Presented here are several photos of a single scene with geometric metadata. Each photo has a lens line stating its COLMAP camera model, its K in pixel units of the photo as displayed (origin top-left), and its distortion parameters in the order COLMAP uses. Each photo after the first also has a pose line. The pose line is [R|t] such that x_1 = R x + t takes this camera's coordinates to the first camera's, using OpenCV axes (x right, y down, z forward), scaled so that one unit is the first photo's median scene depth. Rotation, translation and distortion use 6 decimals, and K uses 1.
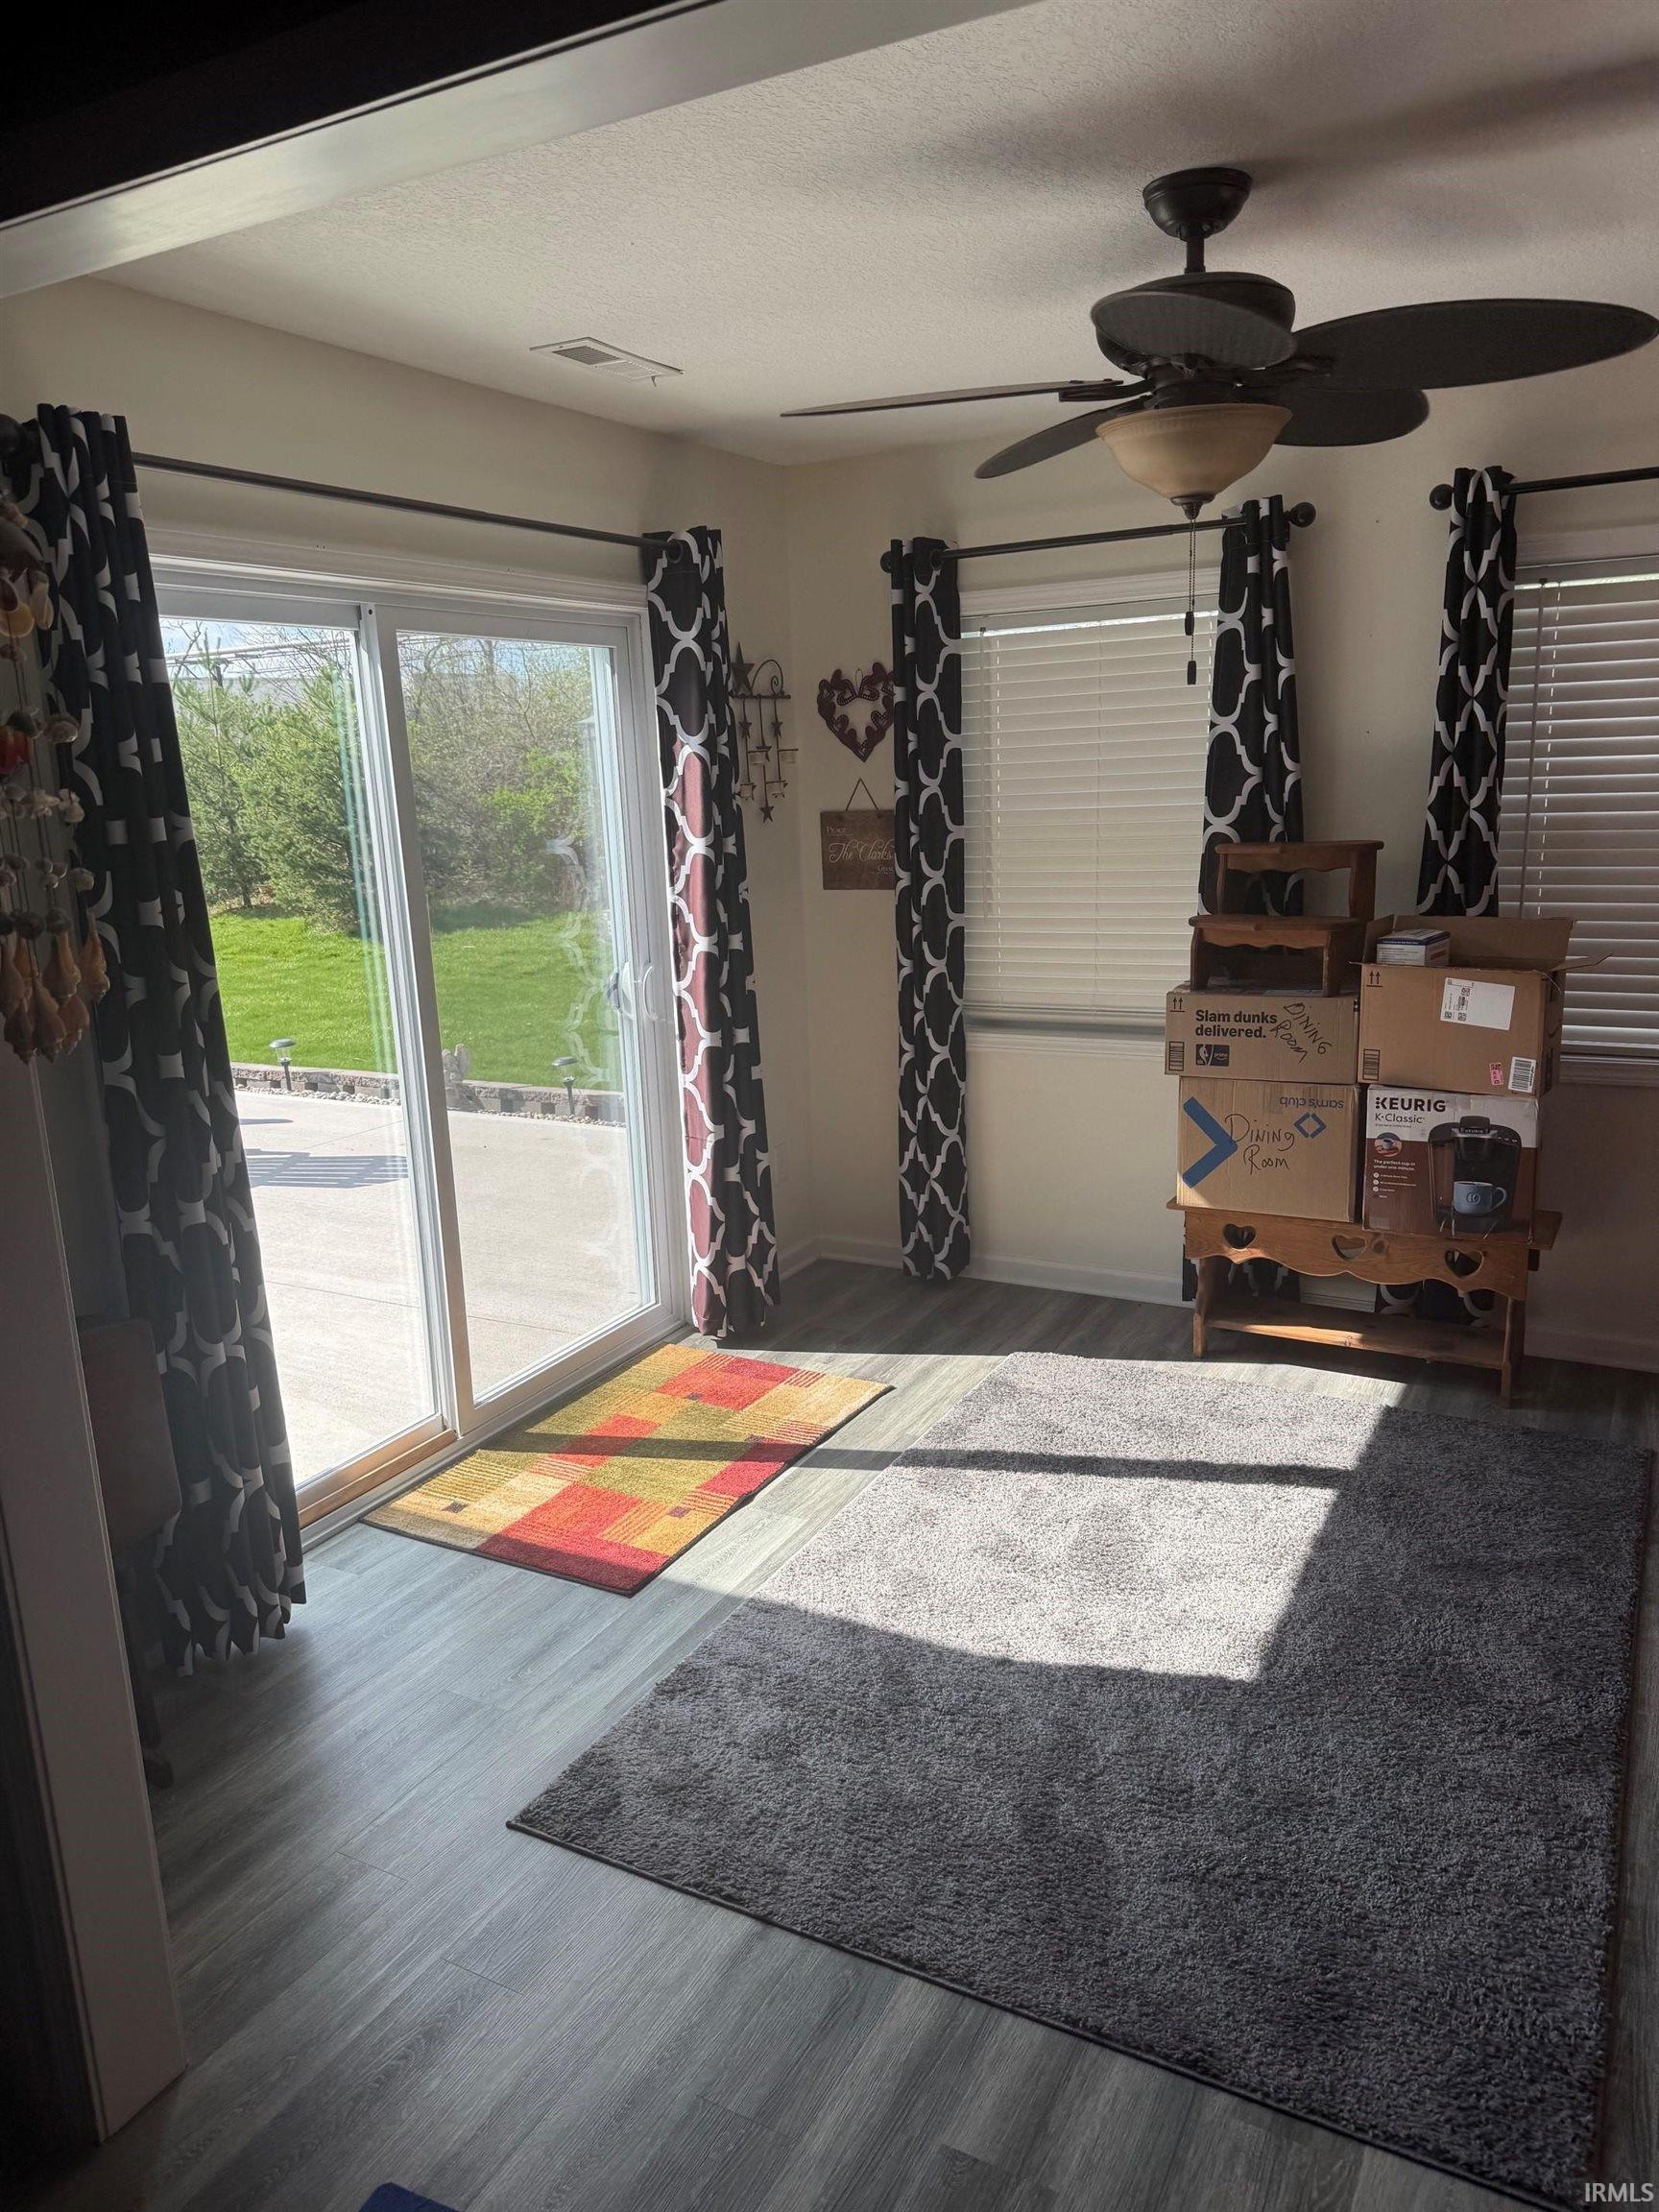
lens RADIAL K [[1554.0, 0, 817.9], [0, 1554.0, 1108.4], [0, 0, 1]] dist [0.131703, -0.201772]
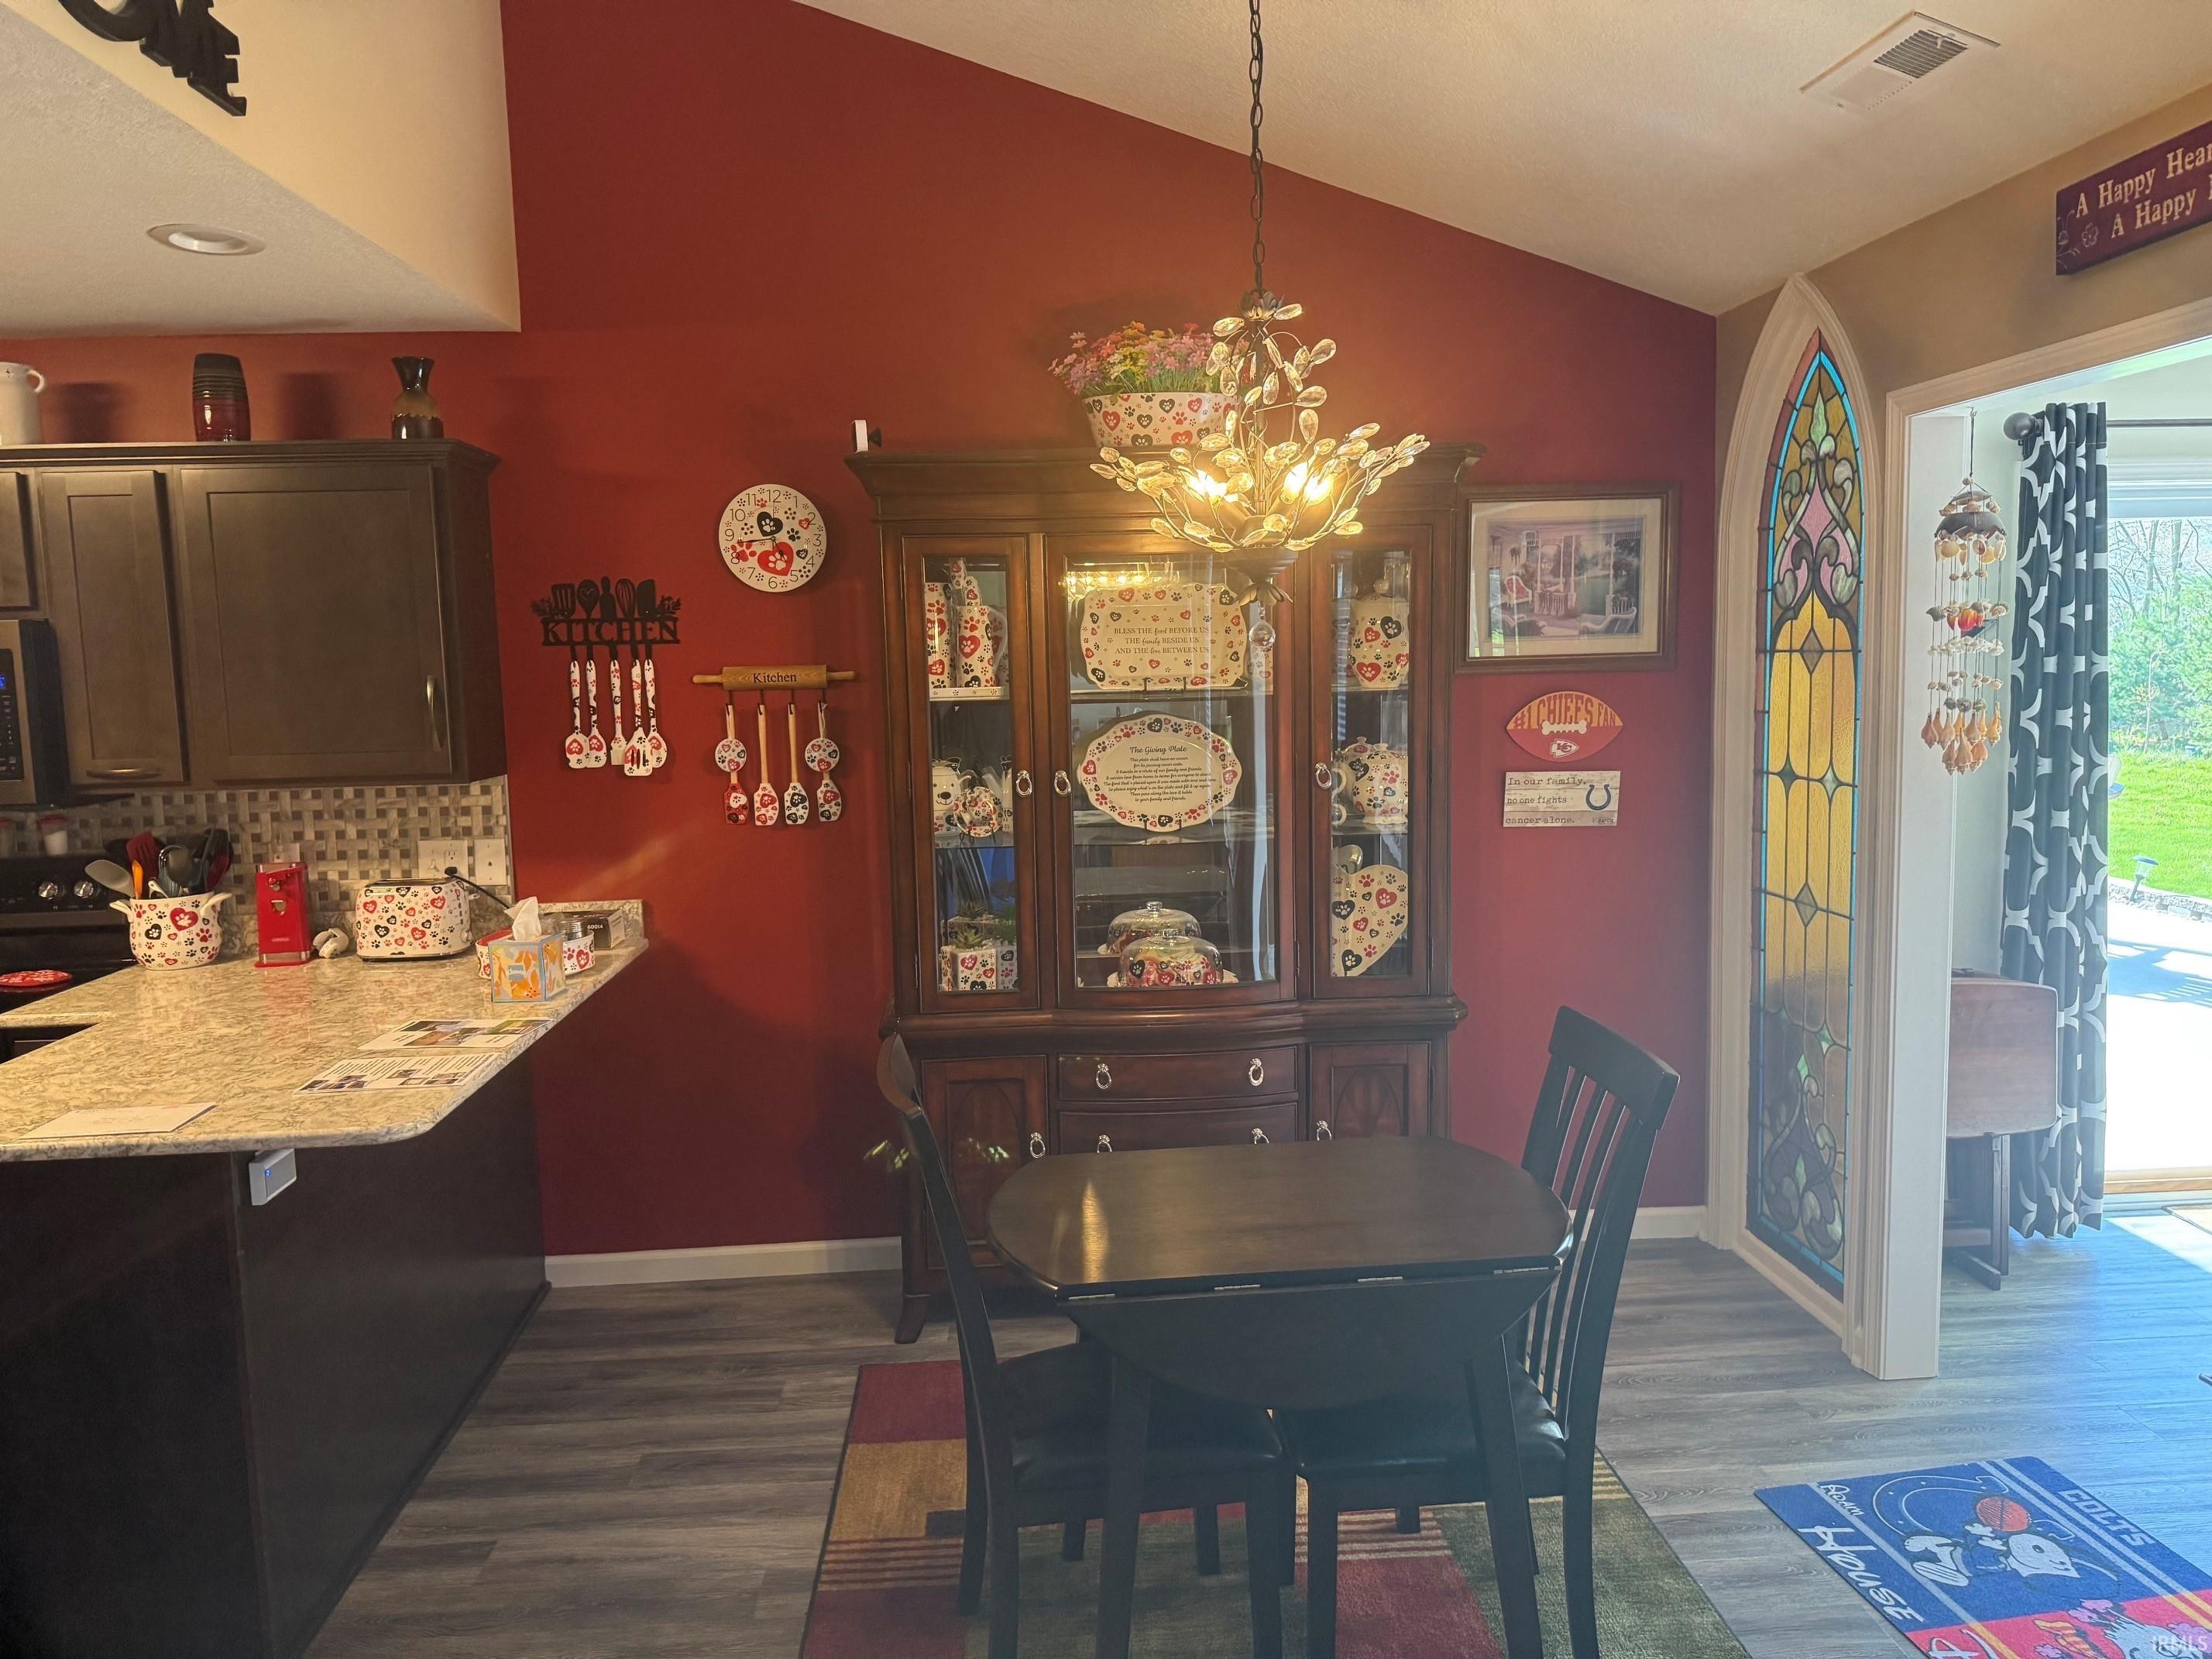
lens RADIAL K [[1510.5, 0, 1100.3], [0, 1510.5, 794.9], [0, 0, 1]] dist [0.039797, -0.051824]
pose [[0.528146, 0.107035, -0.842380, 0.225224], [-0.181780, 0.983278, 0.010968, 0.069901], [0.829468, 0.147335, 0.538772, -0.373592]]
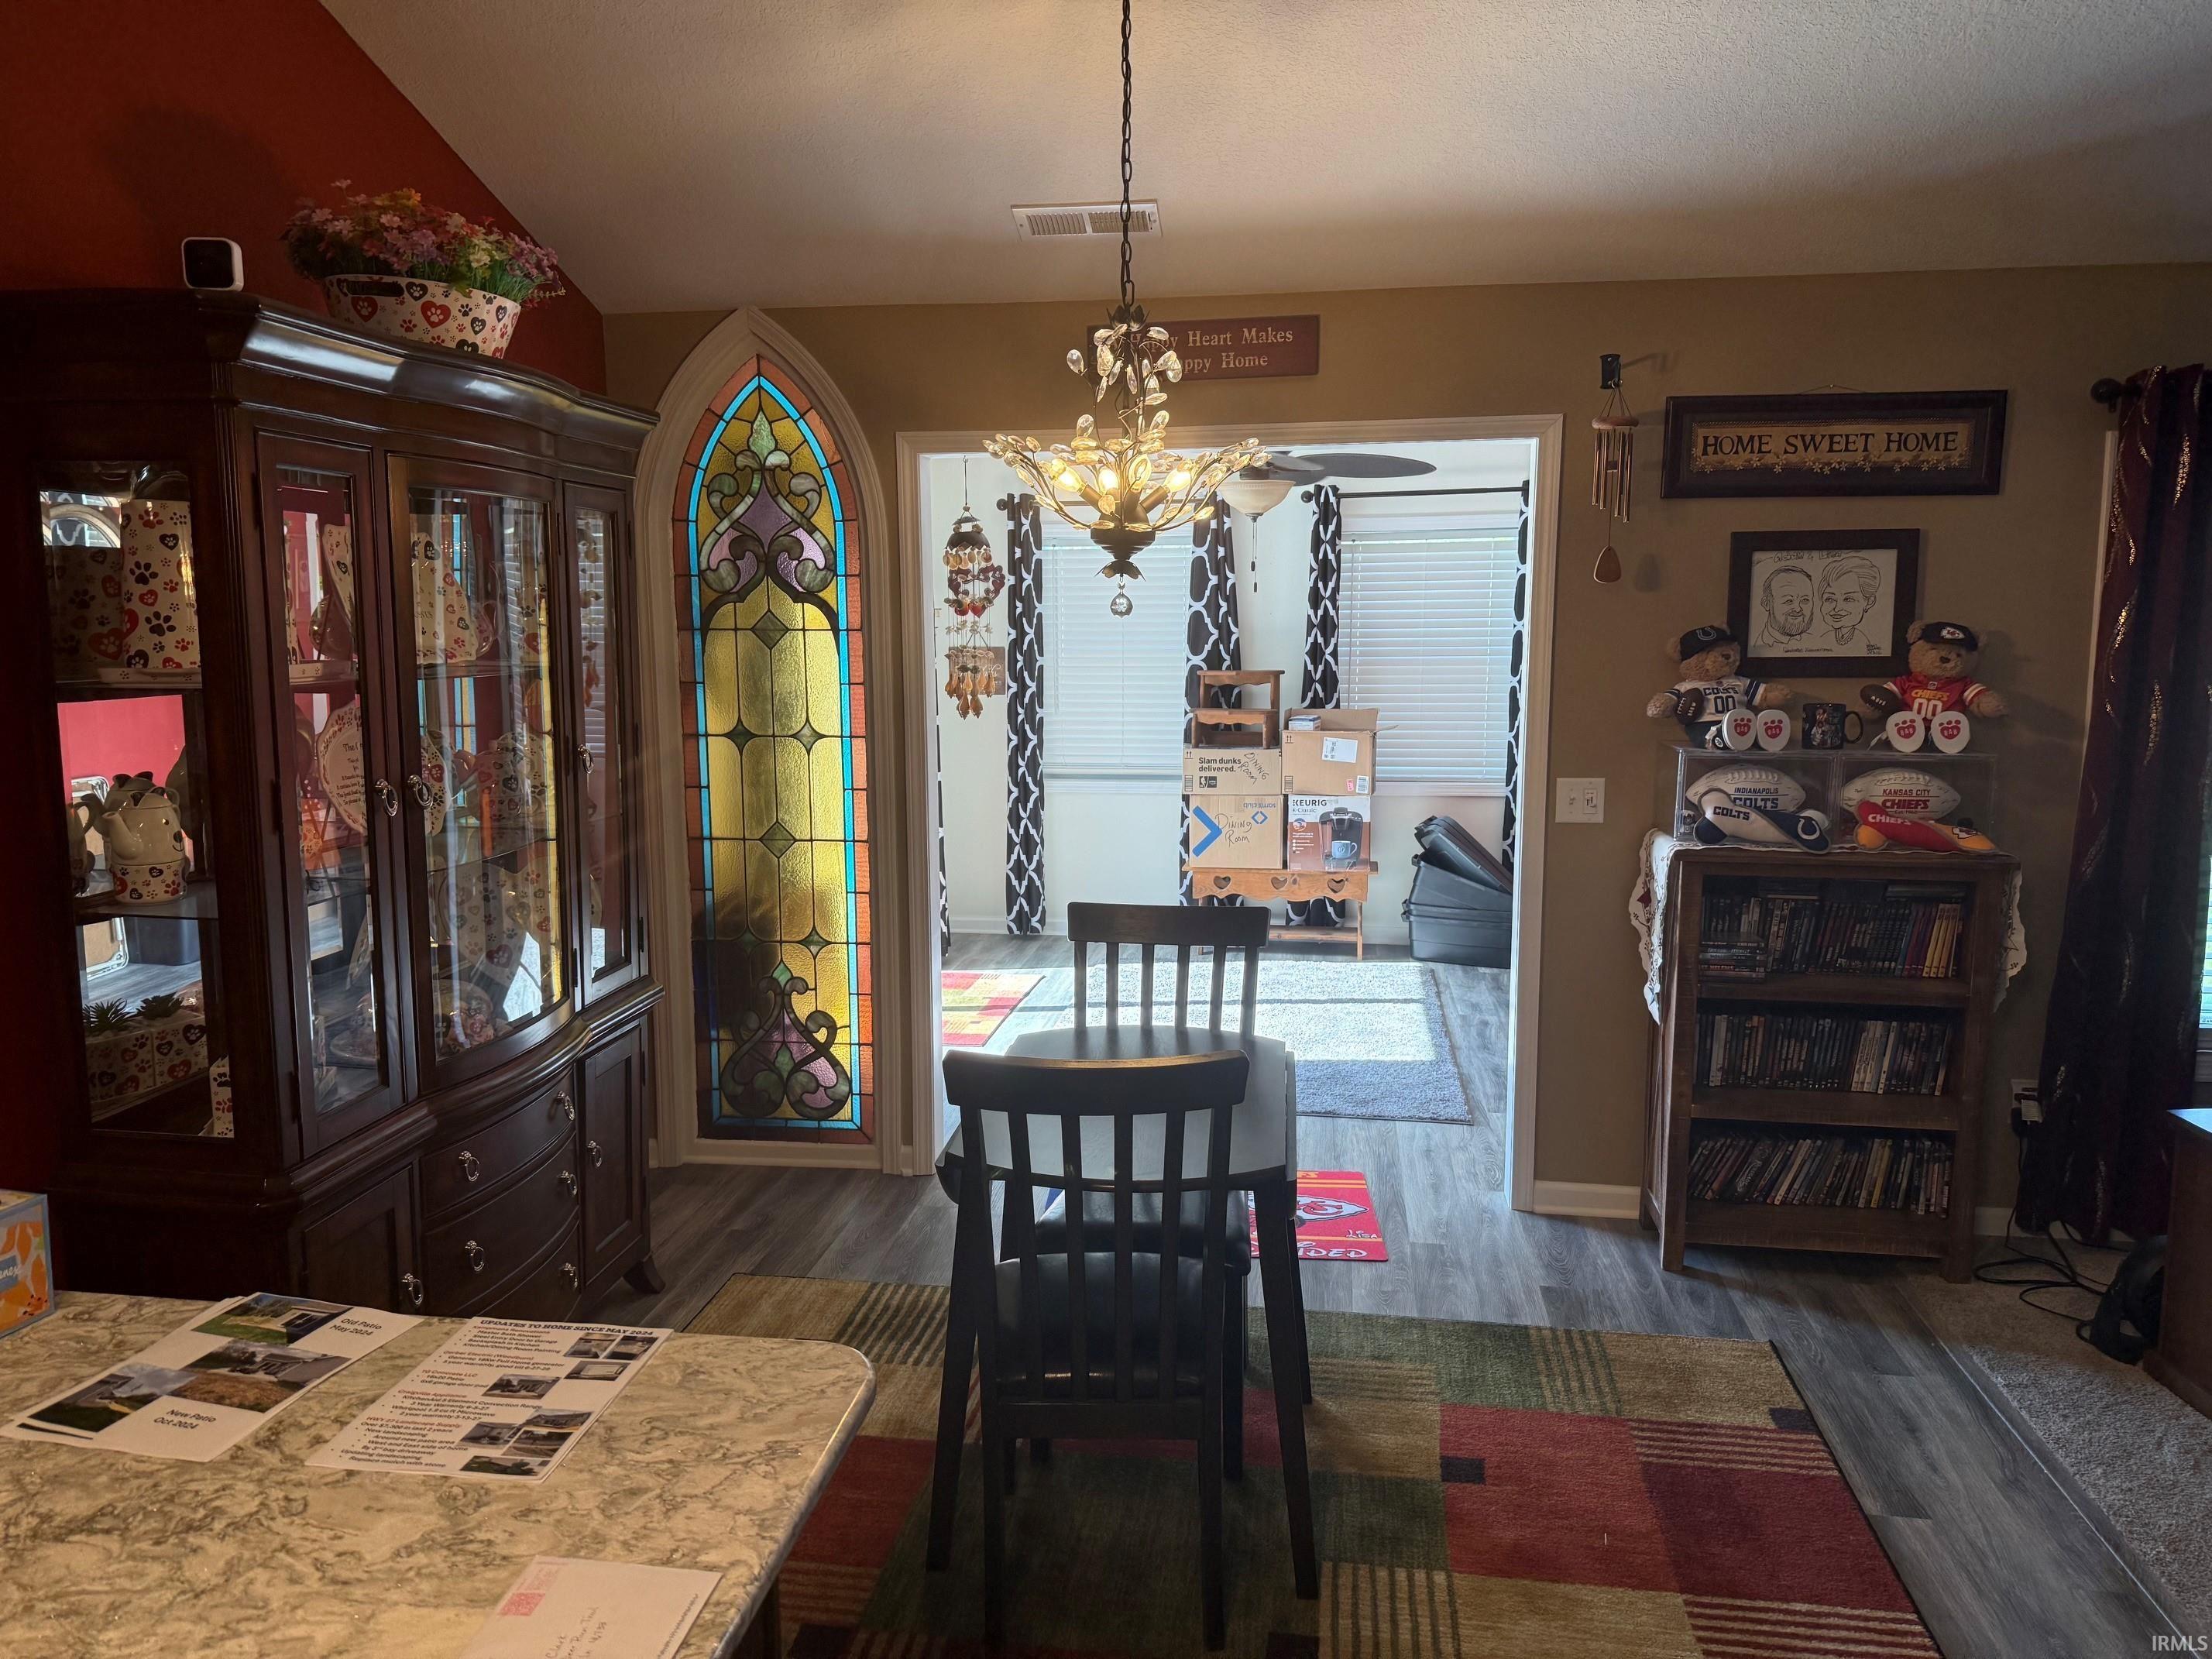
lens RADIAL K [[1536.9, 0, 1097.4], [0, 1536.9, 829.6], [0, 0, 1]] dist [0.121637, -0.187974]
pose [[0.940452, -0.014595, 0.339614, -0.494441], [0.043691, 0.995981, -0.078185, 0.160389], [-0.337108, 0.088367, 0.937310, -0.659698]]
